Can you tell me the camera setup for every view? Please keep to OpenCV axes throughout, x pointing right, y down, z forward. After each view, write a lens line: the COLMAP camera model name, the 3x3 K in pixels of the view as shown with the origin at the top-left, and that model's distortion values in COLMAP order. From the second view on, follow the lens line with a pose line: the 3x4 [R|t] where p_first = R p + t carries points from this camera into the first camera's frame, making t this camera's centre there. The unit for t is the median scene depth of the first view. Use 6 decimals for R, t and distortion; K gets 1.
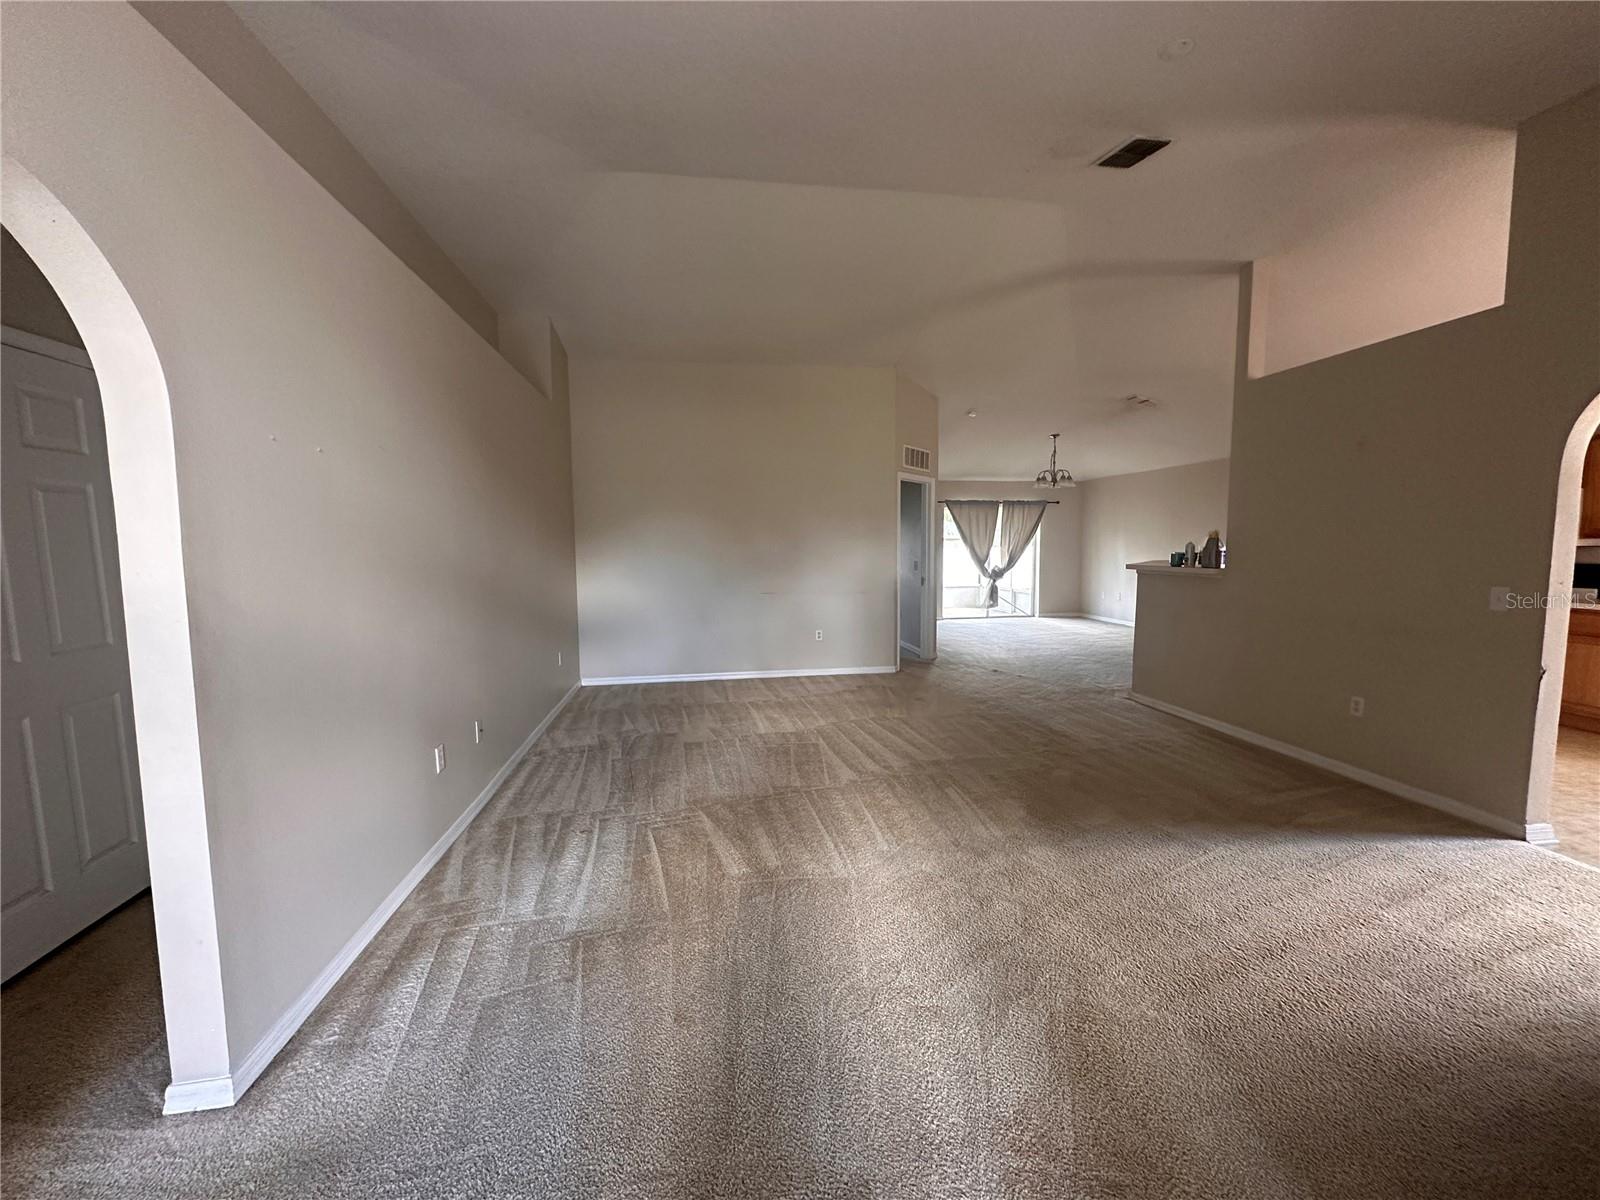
lens RADIAL K [[637.7, 0, 800.0], [0, 637.7, 600.0], [0, 0, 1]] dist [0.000216, 0.000009]
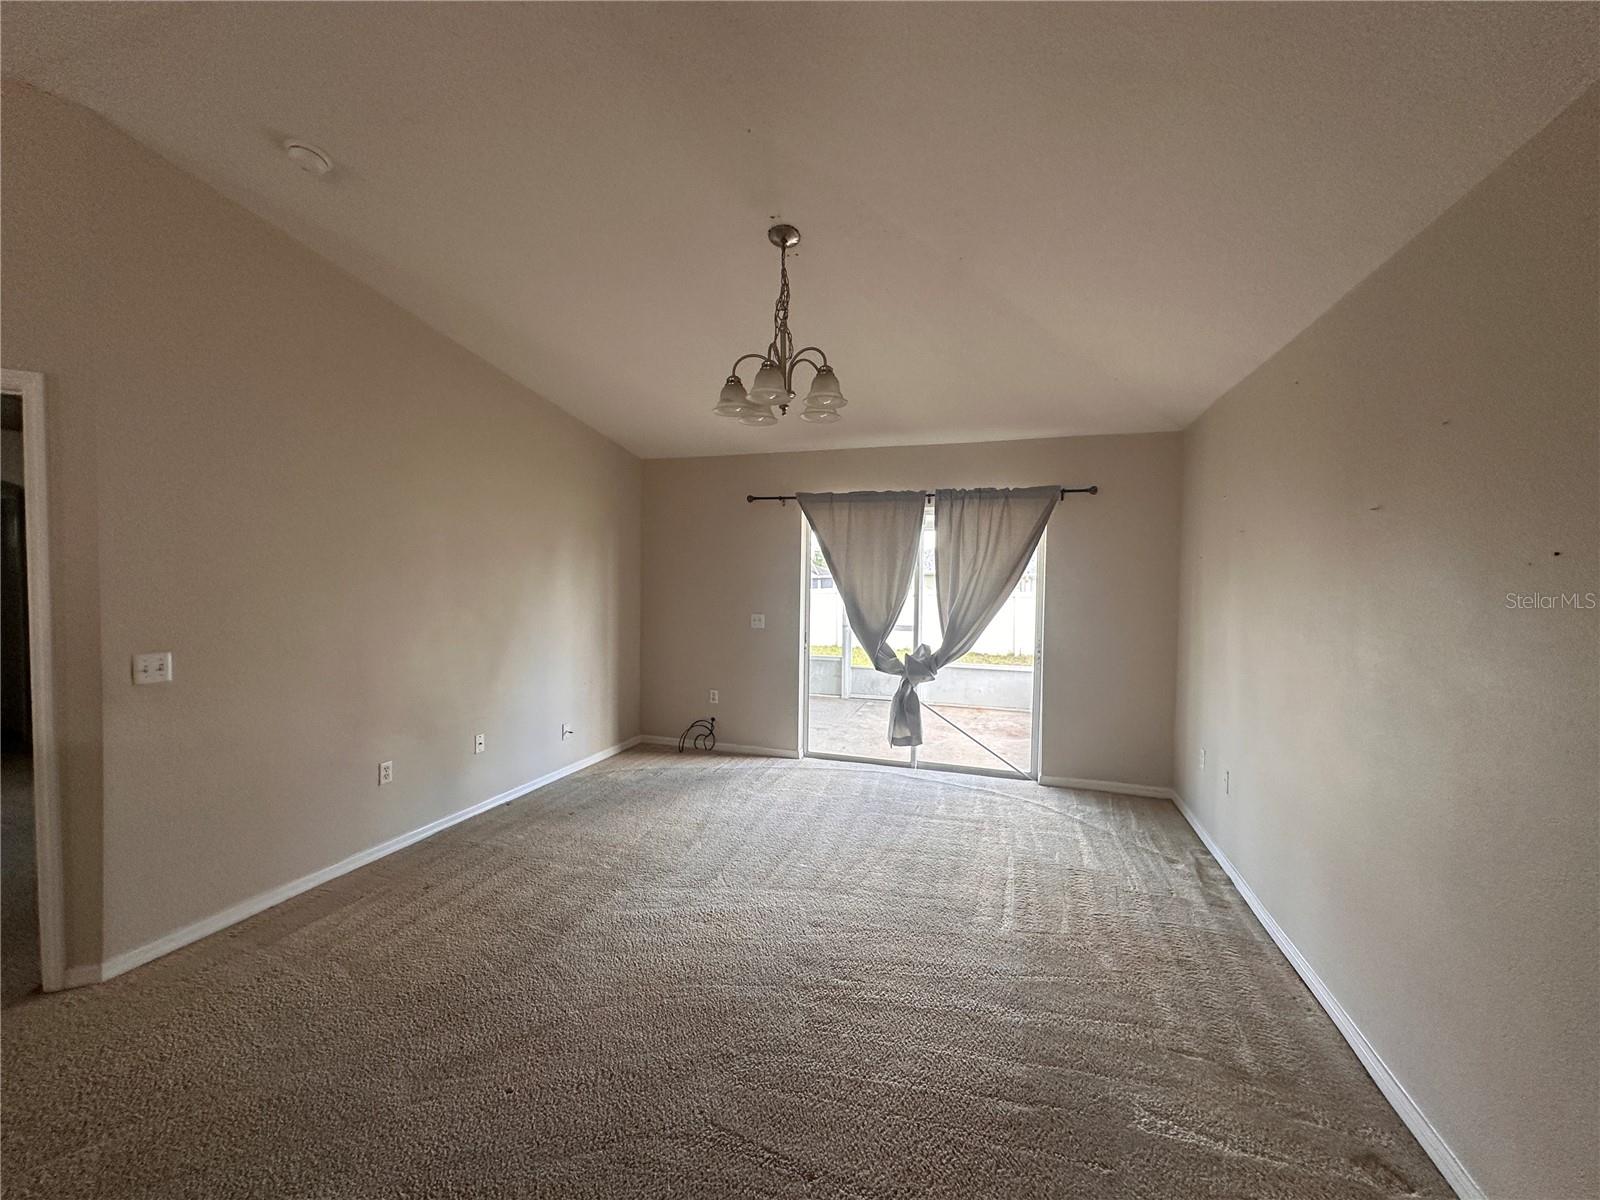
lens RADIAL K [[637.7, 0, 800.0], [0, 637.7, 600.0], [0, 0, 1]] dist [0.000216, 0.000009]
pose [[0.894857, 0.034169, -0.445043, 0.425774], [-0.055203, 0.997883, -0.034384, -0.066183], [0.442926, 0.055337, 0.894849, 0.596105]]
